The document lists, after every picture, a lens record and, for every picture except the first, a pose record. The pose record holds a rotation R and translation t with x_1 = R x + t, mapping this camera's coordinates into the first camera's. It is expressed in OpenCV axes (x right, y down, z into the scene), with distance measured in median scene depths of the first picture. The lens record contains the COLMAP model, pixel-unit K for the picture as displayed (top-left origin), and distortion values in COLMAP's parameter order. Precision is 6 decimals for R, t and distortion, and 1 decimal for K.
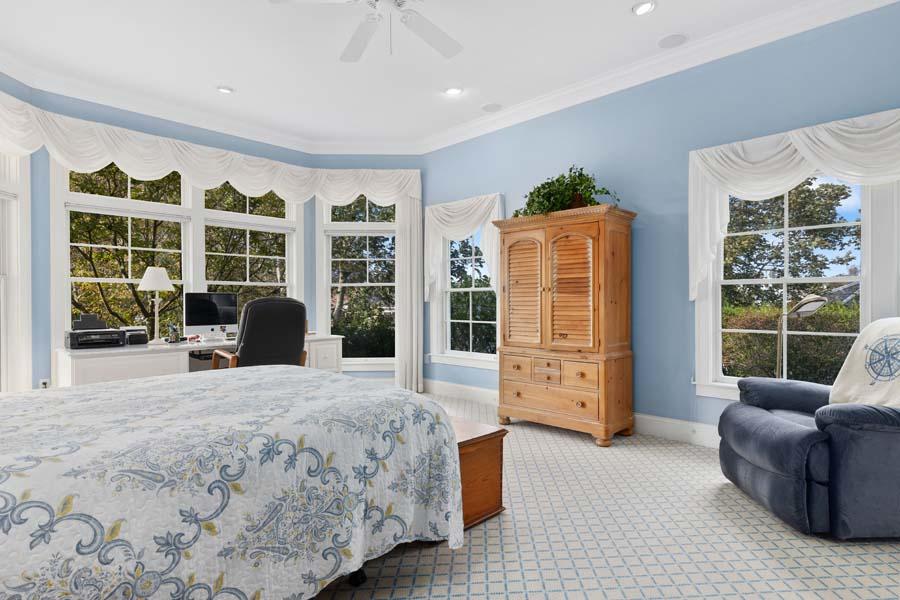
lens RADIAL K [[494.2, 0, 446.0], [0, 494.2, 302.9], [0, 0, 1]] dist [0.000938, -0.001868]
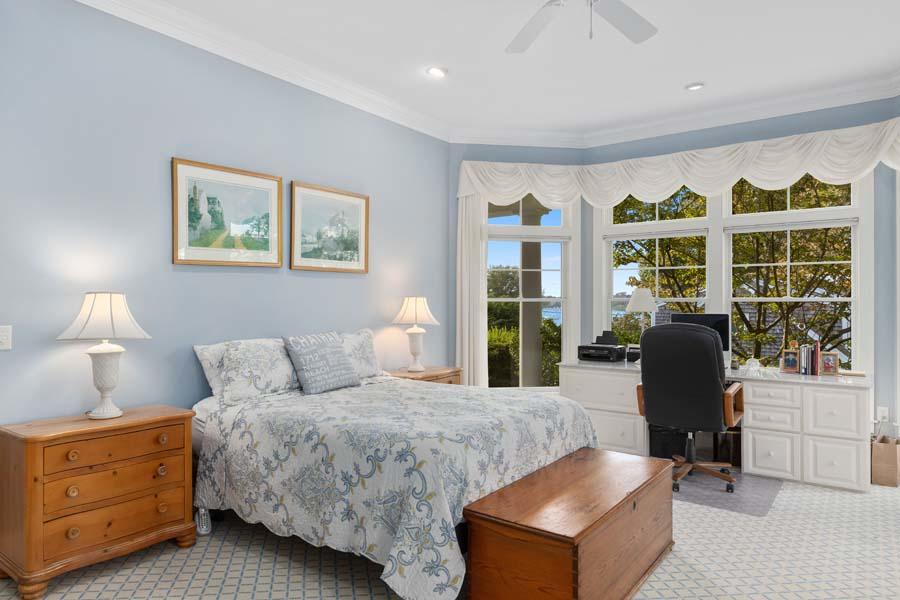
lens RADIAL K [[580.9, 0, 443.7], [0, 580.9, 298.1], [0, 0, 1]] dist [0.009875, 0.000562]
pose [[0.123583, -0.000095, -0.992334, 0.606768], [-0.003773, 0.999993, -0.000565, -0.054027], [0.992327, 0.003814, 0.123581, 0.479914]]
